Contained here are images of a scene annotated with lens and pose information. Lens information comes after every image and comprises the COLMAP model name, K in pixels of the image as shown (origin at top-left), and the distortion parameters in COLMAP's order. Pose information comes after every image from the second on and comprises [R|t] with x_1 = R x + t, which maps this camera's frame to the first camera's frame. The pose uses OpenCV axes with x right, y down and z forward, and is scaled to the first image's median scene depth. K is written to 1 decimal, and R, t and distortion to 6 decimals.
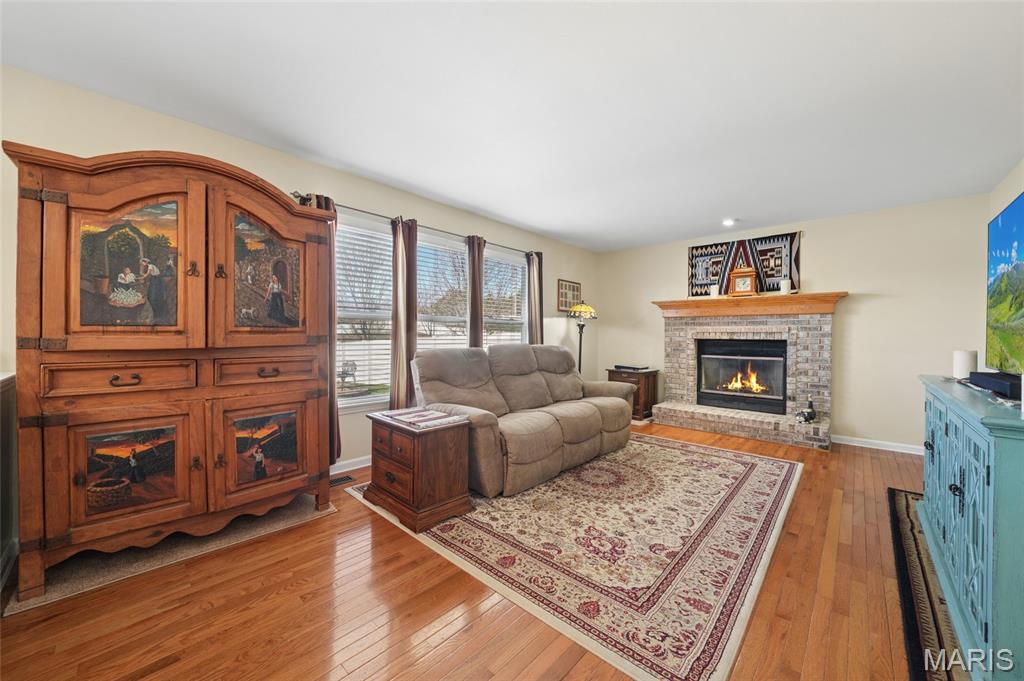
lens RADIAL K [[375.9, 0, 505.2], [0, 375.9, 342.7], [0, 0, 1]] dist [-0.012519, -0.000084]
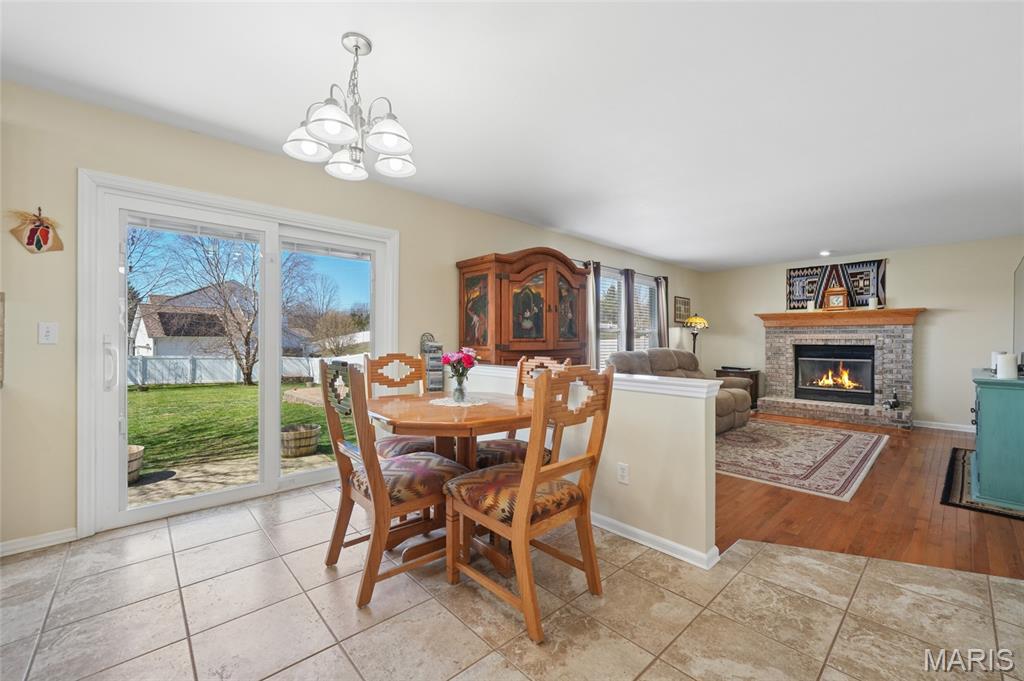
lens RADIAL K [[410.6, 0, 507.9], [0, 410.6, 346.9], [0, 0, 1]] dist [-0.000361, 0.000030]
pose [[0.997191, -0.000556, -0.074900, -0.361851], [0.000190, 0.999988, -0.004895, 0.004455], [0.074902, 0.004867, 0.997179, -0.457264]]
